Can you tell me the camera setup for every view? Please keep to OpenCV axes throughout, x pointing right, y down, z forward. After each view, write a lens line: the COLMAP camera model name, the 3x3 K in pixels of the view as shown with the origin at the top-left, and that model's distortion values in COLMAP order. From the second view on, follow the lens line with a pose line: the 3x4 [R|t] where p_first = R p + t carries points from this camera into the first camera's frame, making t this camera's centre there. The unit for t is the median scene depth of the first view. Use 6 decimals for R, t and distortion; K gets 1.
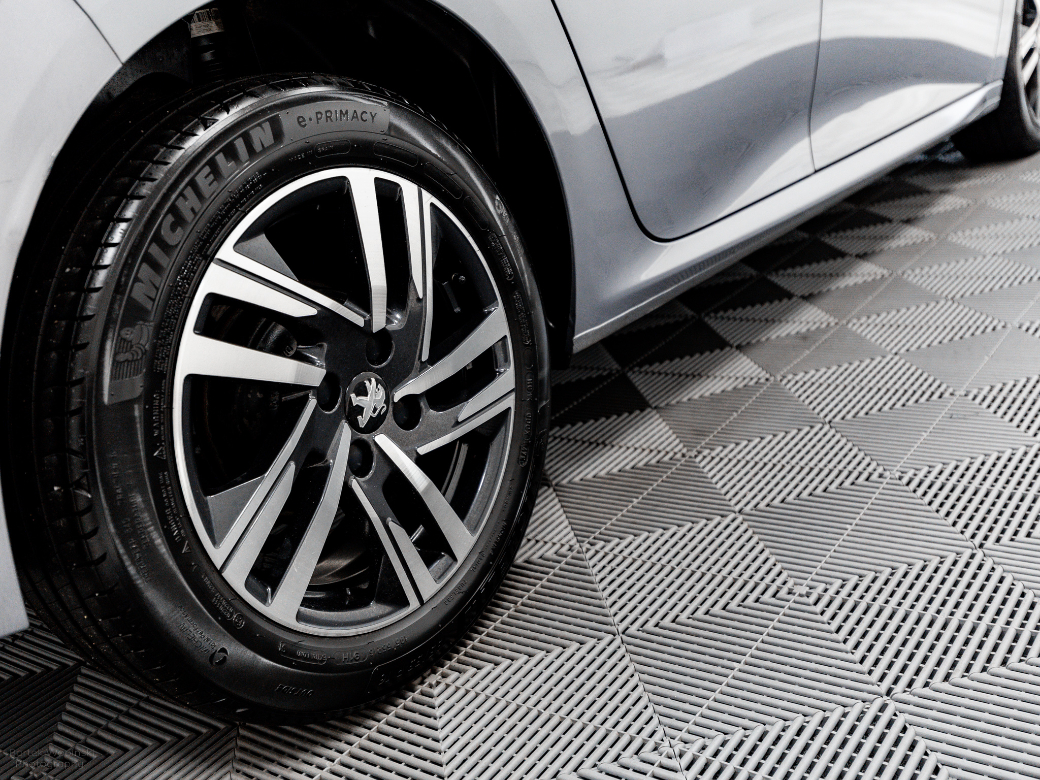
lens RADIAL K [[1128.6, 0, 520.0], [0, 1128.6, 390.0], [0, 0, 1]] dist [0.020912, 0.003016]
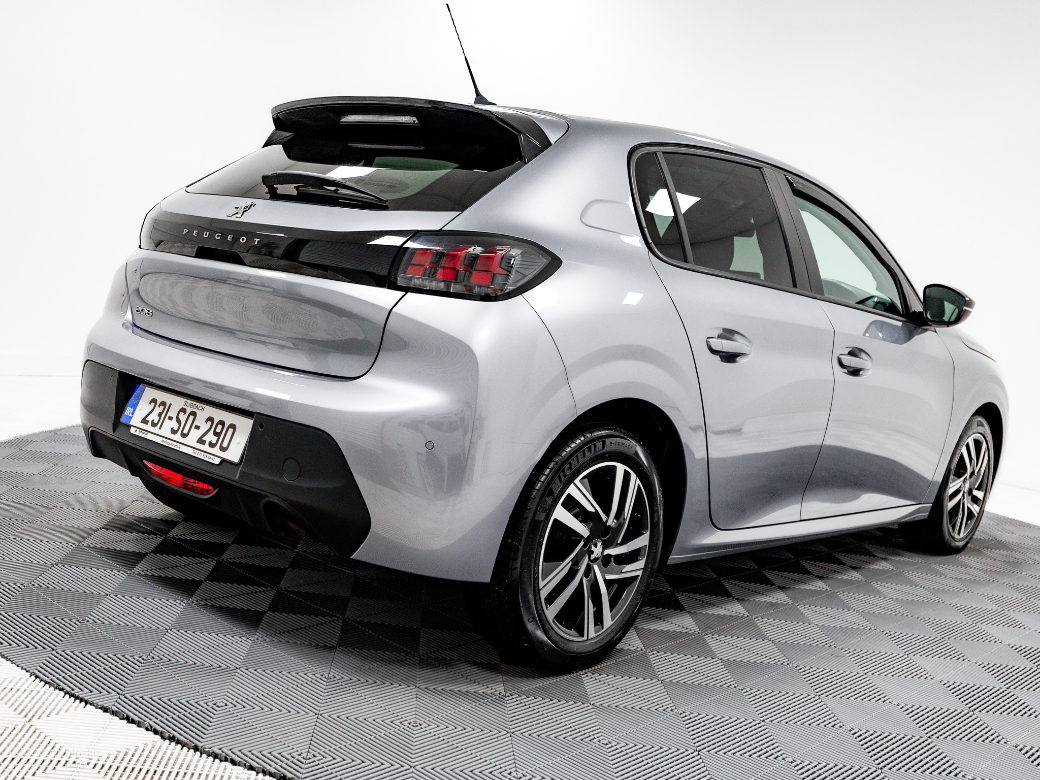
lens RADIAL K [[1128.6, 0, 520.0], [0, 1128.6, 390.0], [0, 0, 1]] dist [0.020912, 0.003016]
pose [[0.952127, 0.302001, -0.047423, -0.276129], [-0.304933, 0.927236, -0.217368, 0.269856], [-0.021673, 0.221423, 0.974937, -1.500210]]
